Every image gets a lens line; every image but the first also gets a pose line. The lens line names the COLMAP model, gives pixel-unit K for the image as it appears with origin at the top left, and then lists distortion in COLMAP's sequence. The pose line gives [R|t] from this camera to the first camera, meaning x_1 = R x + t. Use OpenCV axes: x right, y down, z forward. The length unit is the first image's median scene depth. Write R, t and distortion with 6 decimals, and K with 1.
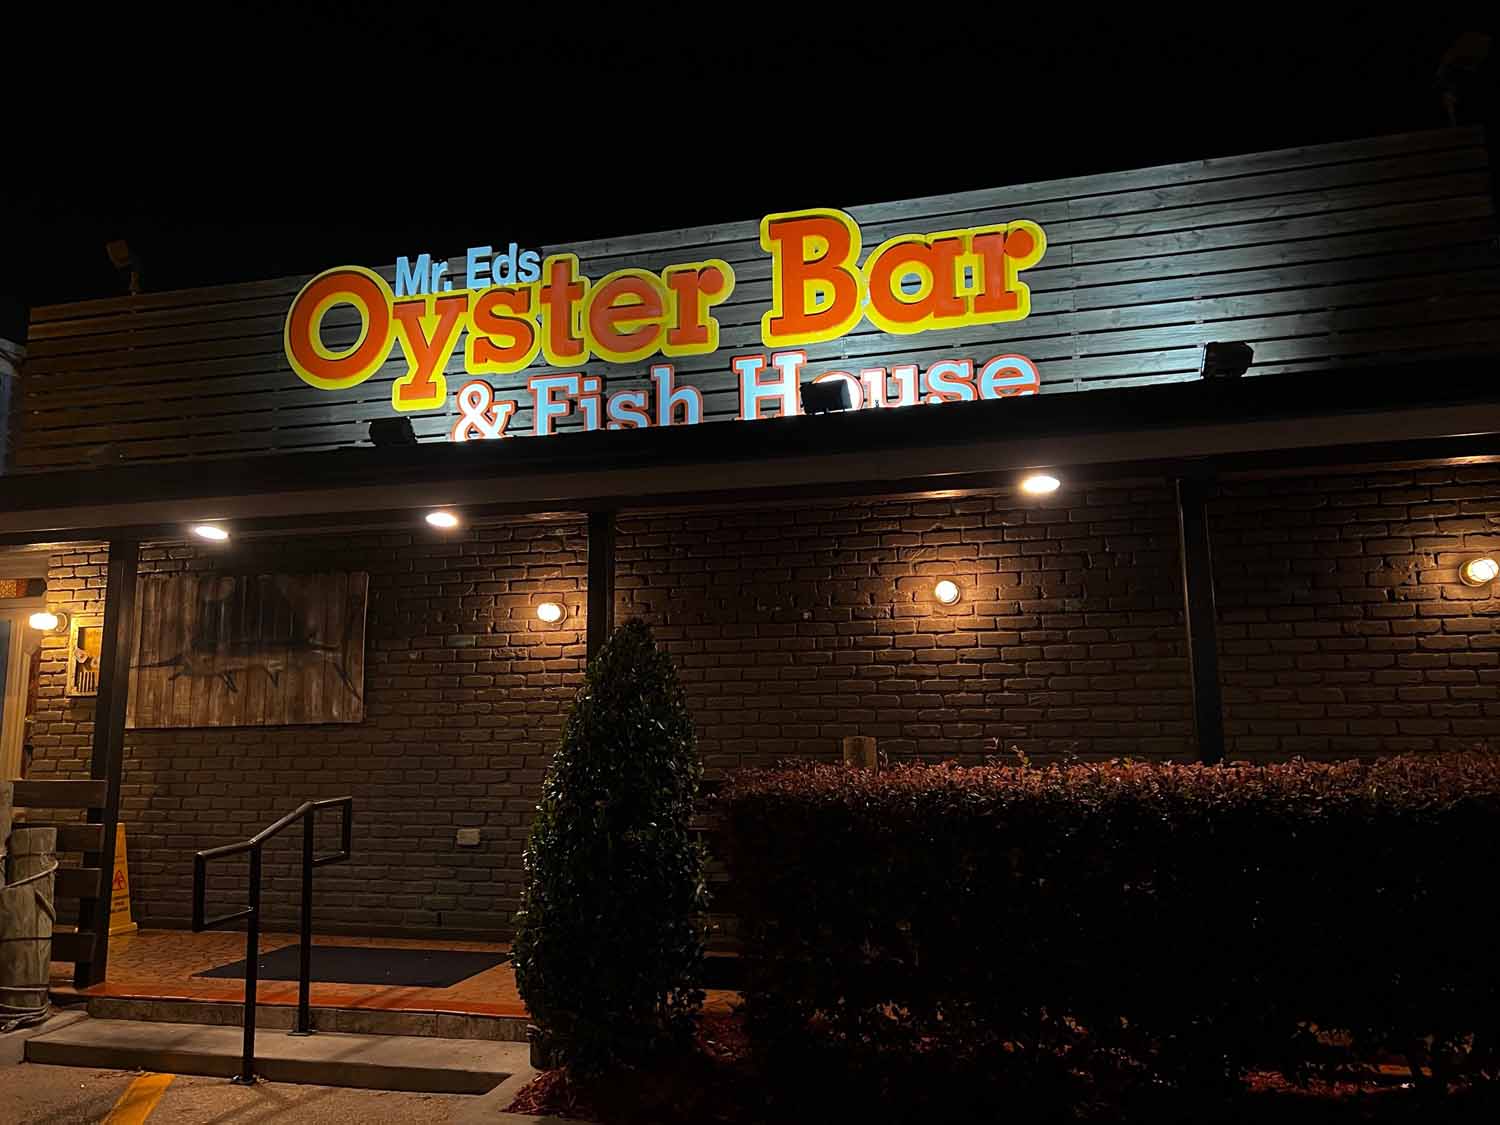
lens RADIAL K [[1123.9, 0, 752.1], [0, 1123.9, 557.6], [0, 0, 1]] dist [0.016215, -0.013788]
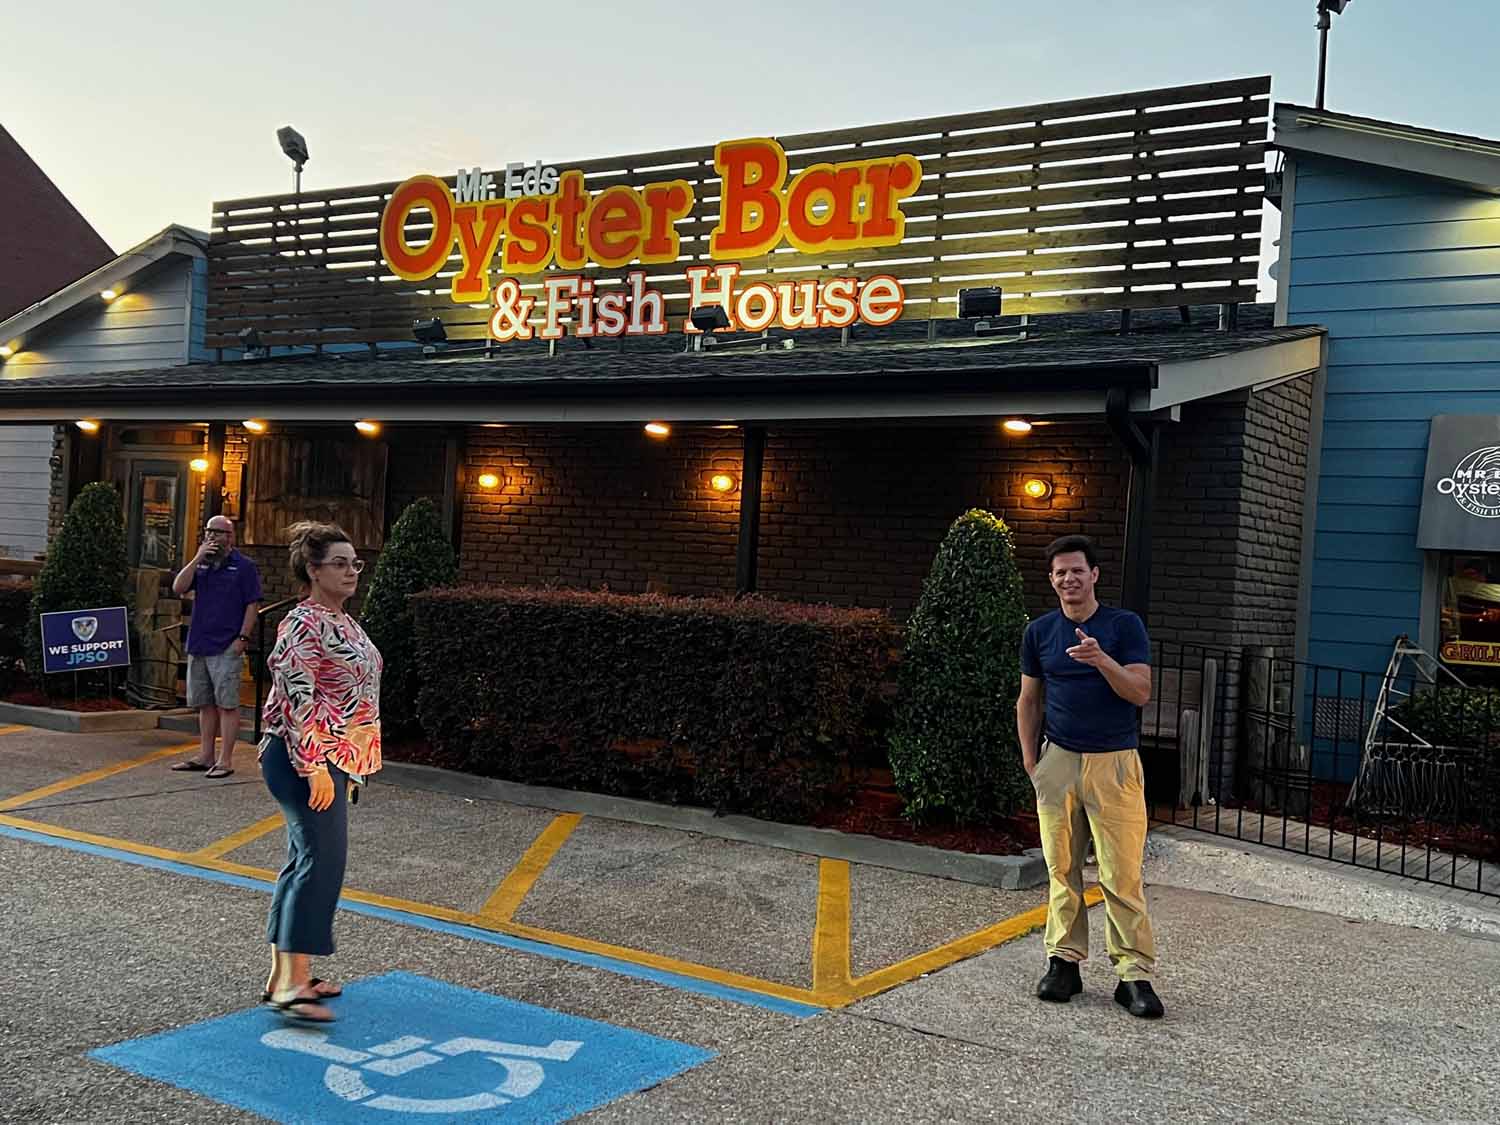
lens RADIAL K [[1601.0, 0, 740.0], [0, 1601.0, 564.7], [0, 0, 1]] dist [0.012204, 0.000000]
pose [[0.943410, 0.066728, -0.324845, 0.609794], [-0.021203, 0.989680, 0.141720, -0.108580], [0.330949, -0.126812, 0.935089, -0.611233]]
